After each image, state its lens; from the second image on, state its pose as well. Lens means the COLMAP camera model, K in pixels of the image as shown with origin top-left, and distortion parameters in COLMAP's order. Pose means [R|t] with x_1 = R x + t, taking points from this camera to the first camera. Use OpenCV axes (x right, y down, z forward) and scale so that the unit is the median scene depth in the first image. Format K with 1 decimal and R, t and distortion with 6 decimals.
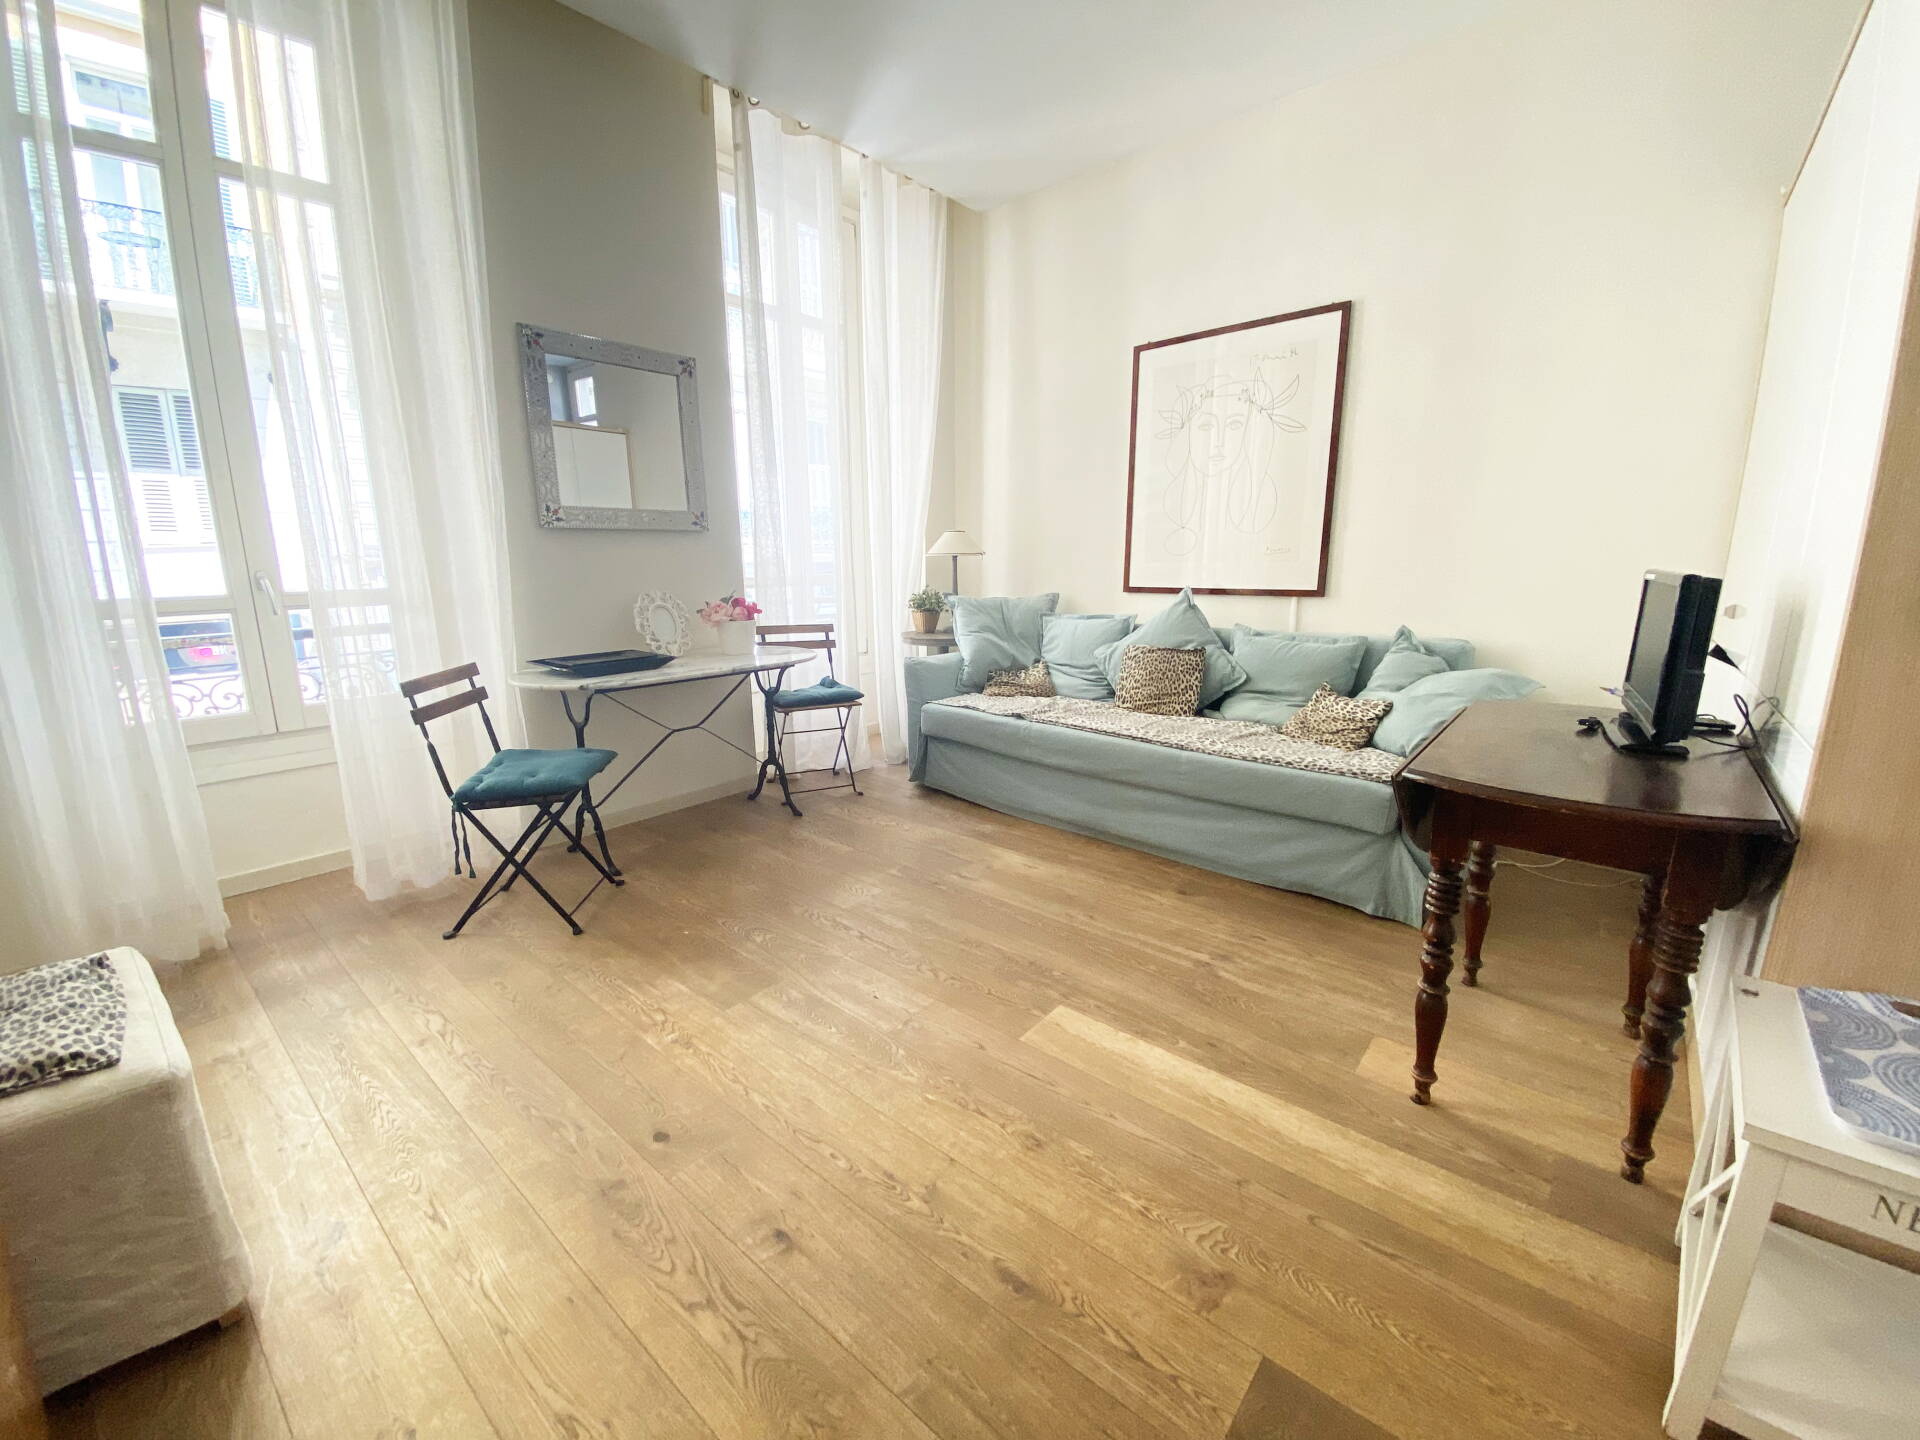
lens RADIAL K [[770.8, 0, 947.5], [0, 770.8, 718.8], [0, 0, 1]] dist [0.032170, -0.024897]
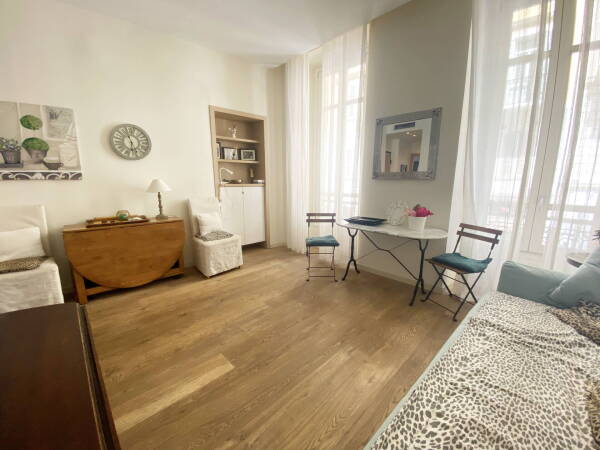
lens RADIAL K [[240.9, 0, 296.1], [0, 240.9, 224.6], [0, 0, 1]] dist [0.032170, -0.024897]
pose [[-0.087067, 0.193469, -0.977235, 0.862103], [-0.213989, 0.954430, 0.208019, -0.310082], [0.972948, 0.227229, -0.041699, 1.169079]]
